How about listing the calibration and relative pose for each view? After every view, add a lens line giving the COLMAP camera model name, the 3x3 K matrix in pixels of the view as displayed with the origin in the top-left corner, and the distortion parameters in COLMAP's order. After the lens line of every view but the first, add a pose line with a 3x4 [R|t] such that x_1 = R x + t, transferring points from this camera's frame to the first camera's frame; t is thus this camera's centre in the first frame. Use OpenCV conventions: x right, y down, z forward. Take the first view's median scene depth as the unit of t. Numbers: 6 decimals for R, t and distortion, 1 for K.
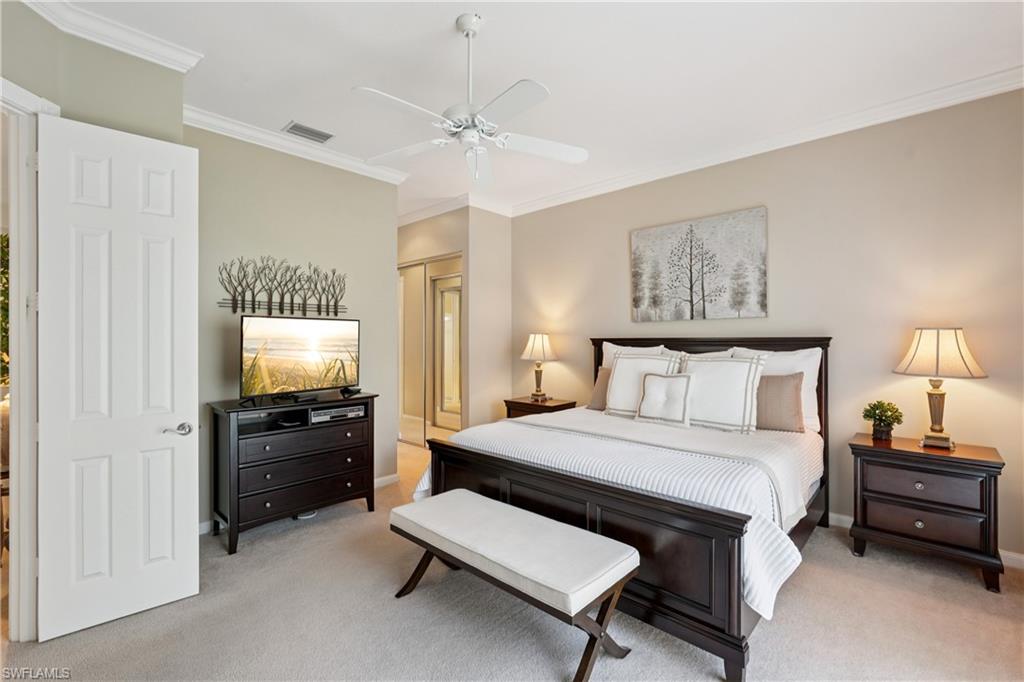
lens RADIAL K [[447.8, 0, 510.1], [0, 447.8, 342.8], [0, 0, 1]] dist [0.001777, 0.000351]
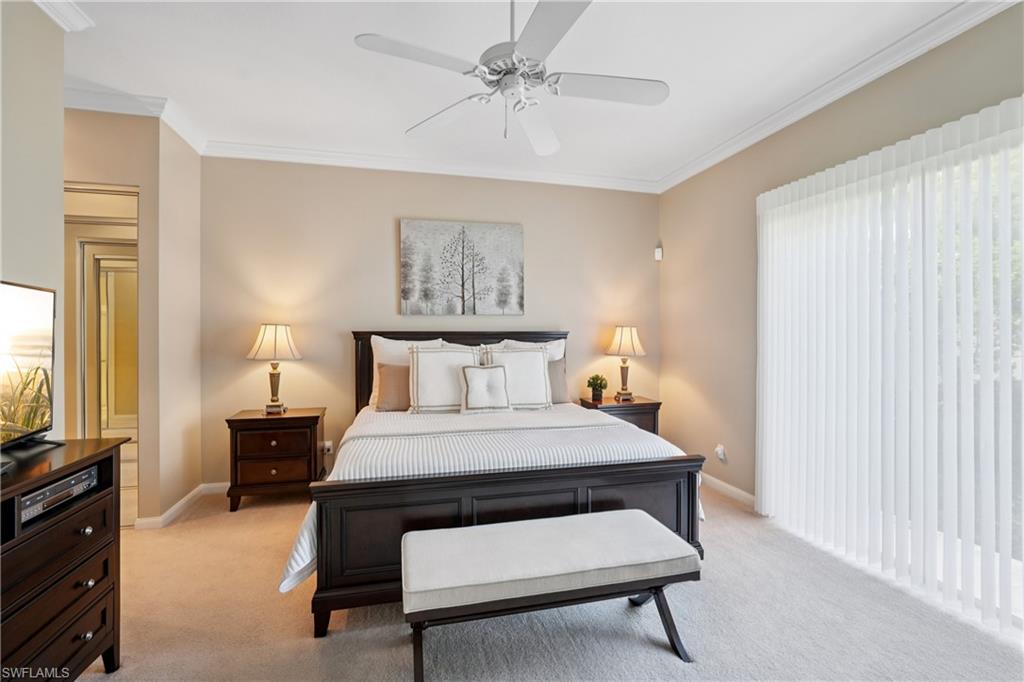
lens RADIAL K [[455.8, 0, 512.5], [0, 455.8, 336.0], [0, 0, 1]] dist [-0.001747, 0.000046]
pose [[0.546439, -0.003828, 0.837490, -0.453937], [0.004909, 0.999987, 0.001368, -0.001114], [-0.837485, 0.003364, 0.546450, 0.308740]]
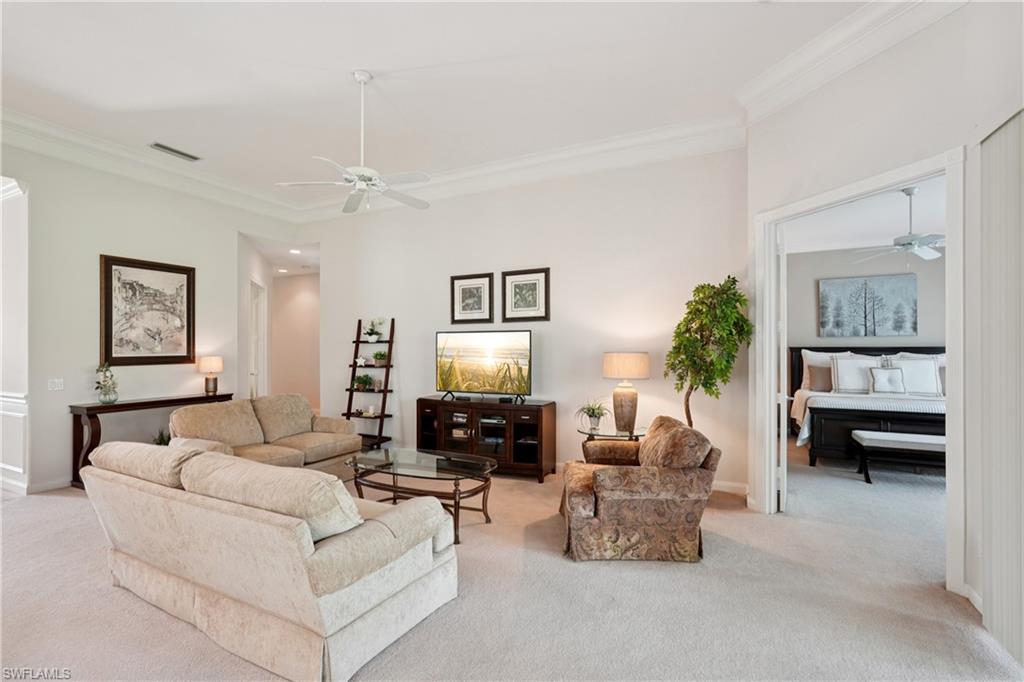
lens RADIAL K [[449.3, 0, 523.3], [0, 449.3, 345.0], [0, 0, 1]] dist [0.000694, 0.000075]
pose [[0.956517, -0.000853, 0.291676, -1.341919], [0.003879, 0.999945, -0.009795, -0.006683], [-0.291652, 0.010500, 0.956467, -0.244740]]
